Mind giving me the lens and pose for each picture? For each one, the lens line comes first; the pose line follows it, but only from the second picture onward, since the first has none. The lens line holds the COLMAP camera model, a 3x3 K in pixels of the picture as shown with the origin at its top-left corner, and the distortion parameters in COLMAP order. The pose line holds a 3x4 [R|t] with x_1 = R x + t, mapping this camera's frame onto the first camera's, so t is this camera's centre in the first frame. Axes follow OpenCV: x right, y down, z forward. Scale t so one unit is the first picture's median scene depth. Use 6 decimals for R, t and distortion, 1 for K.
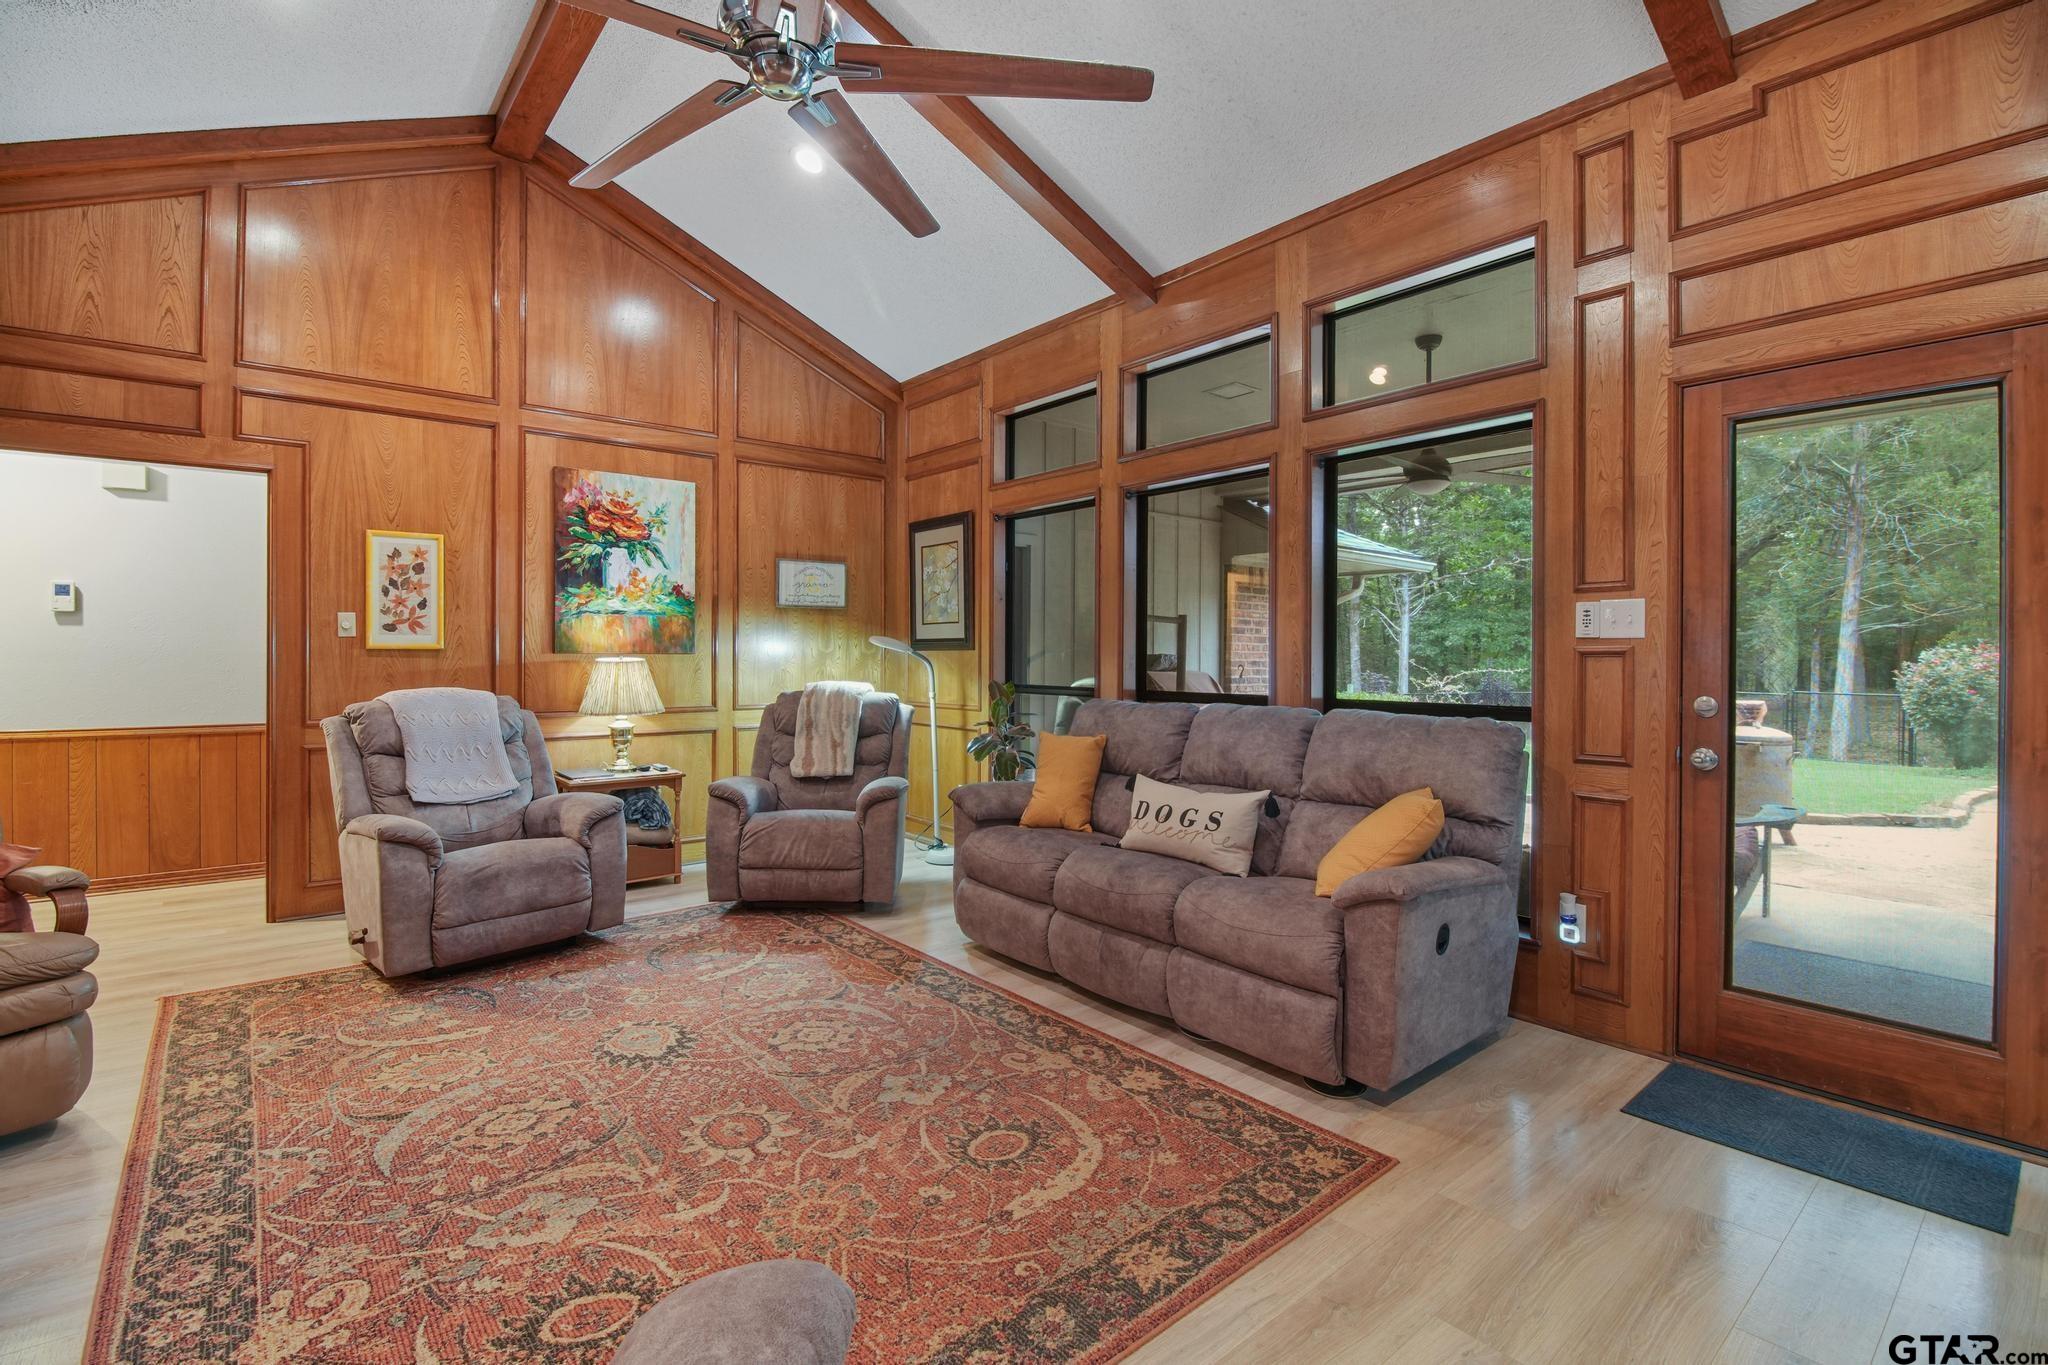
lens RADIAL K [[938.1, 0, 1034.2], [0, 938.1, 661.7], [0, 0, 1]] dist [-0.004125, -0.007379]
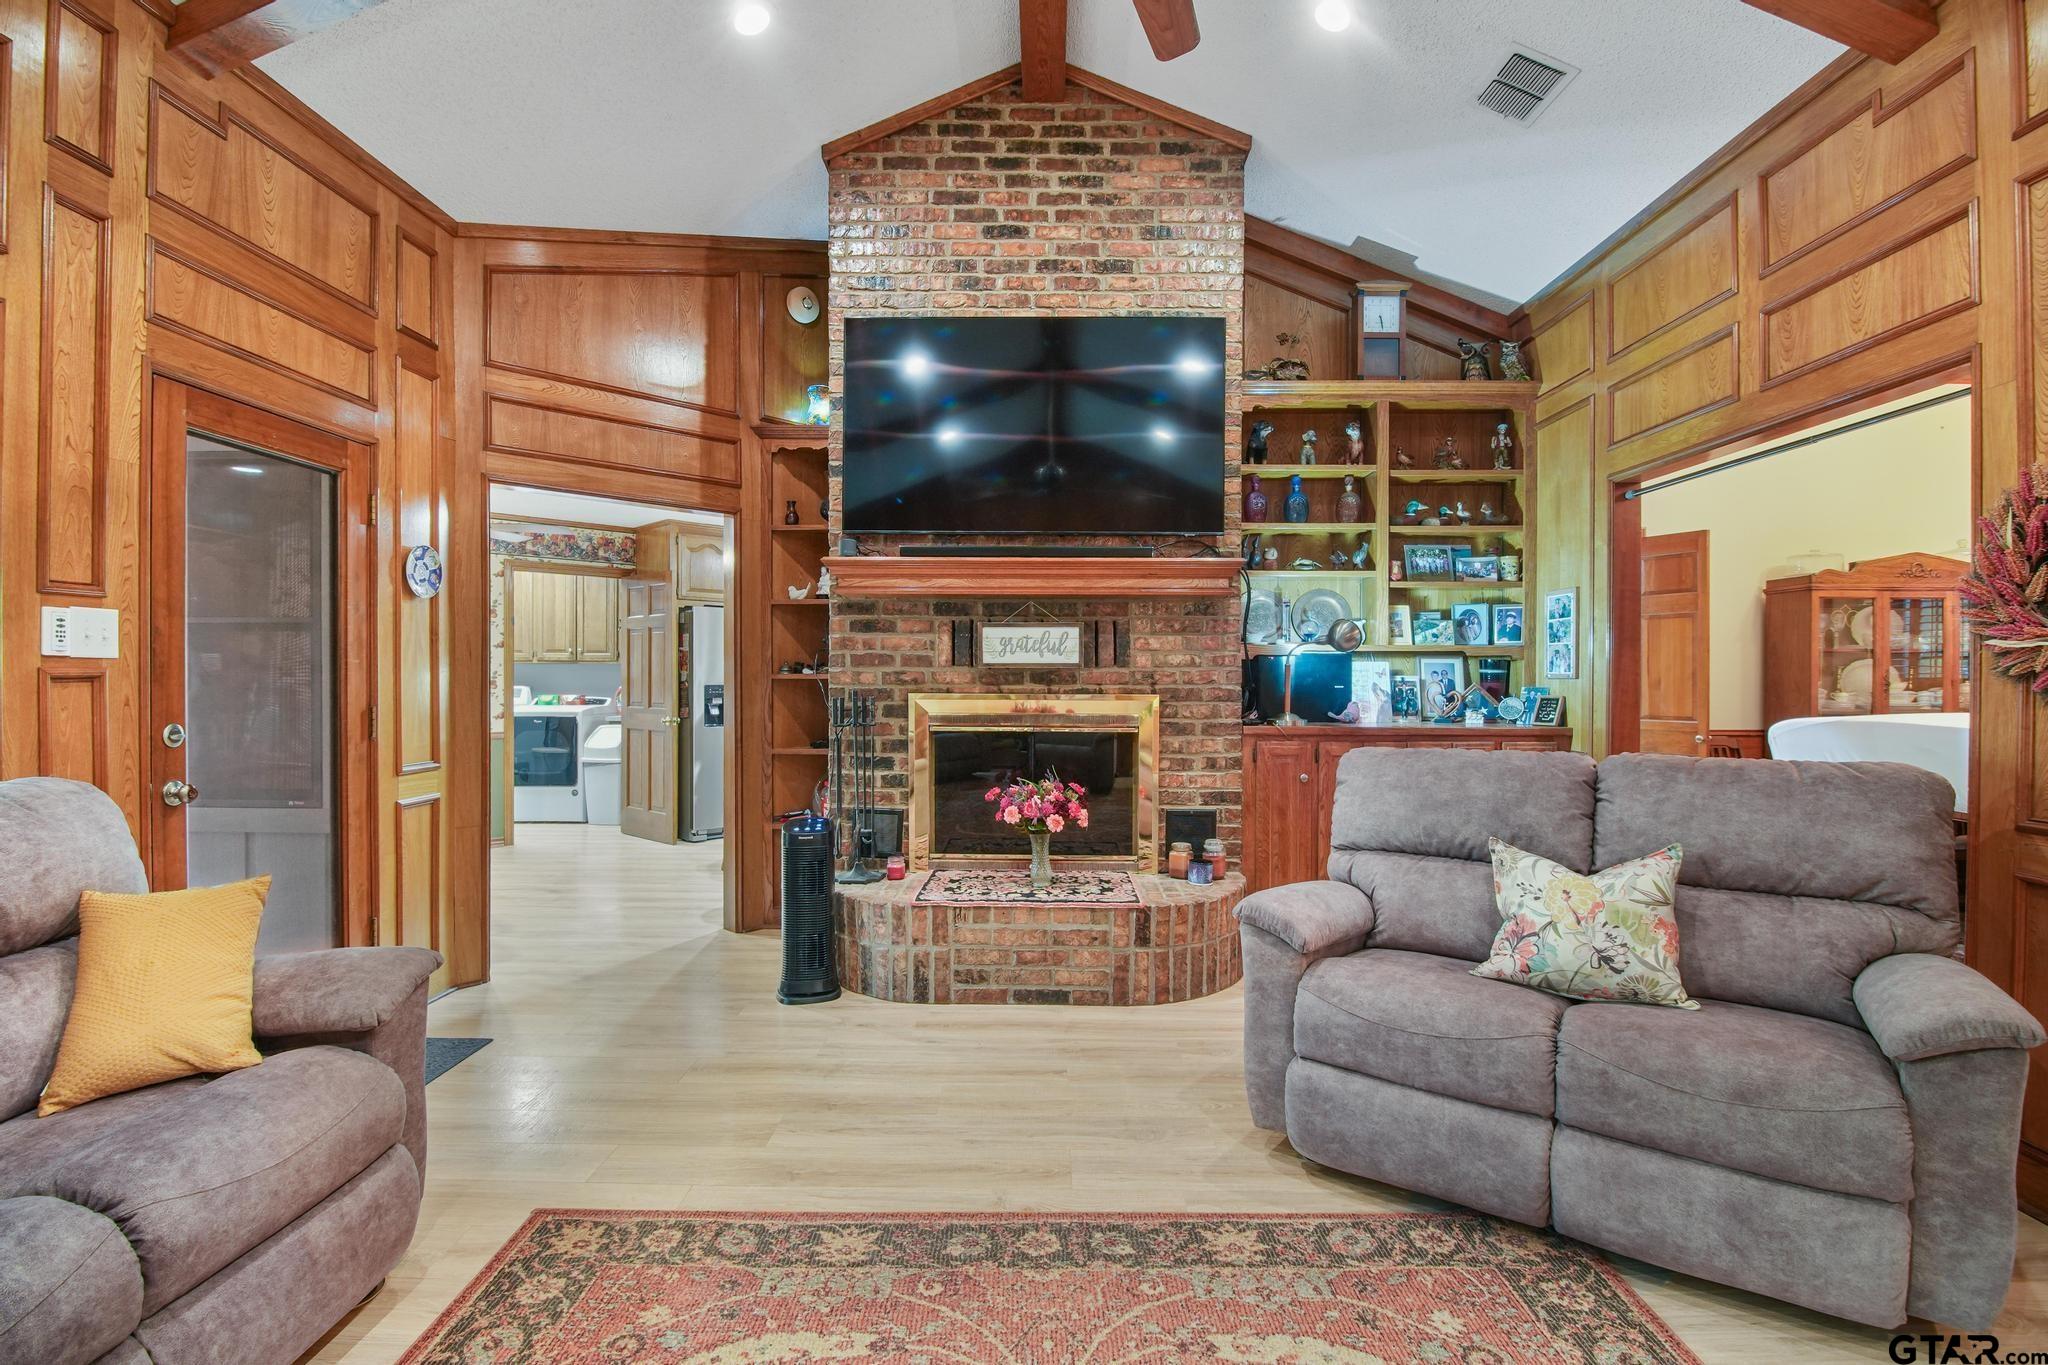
lens RADIAL K [[938.1, 0, 1033.6], [0, 938.1, 684.6], [0, 0, 1]] dist [-0.004125, -0.007379]
pose [[-0.764032, -0.008083, 0.645128, -0.499846], [0.001309, 0.999900, 0.014078, -0.013143], [-0.645177, 0.011601, -0.763945, 1.141092]]
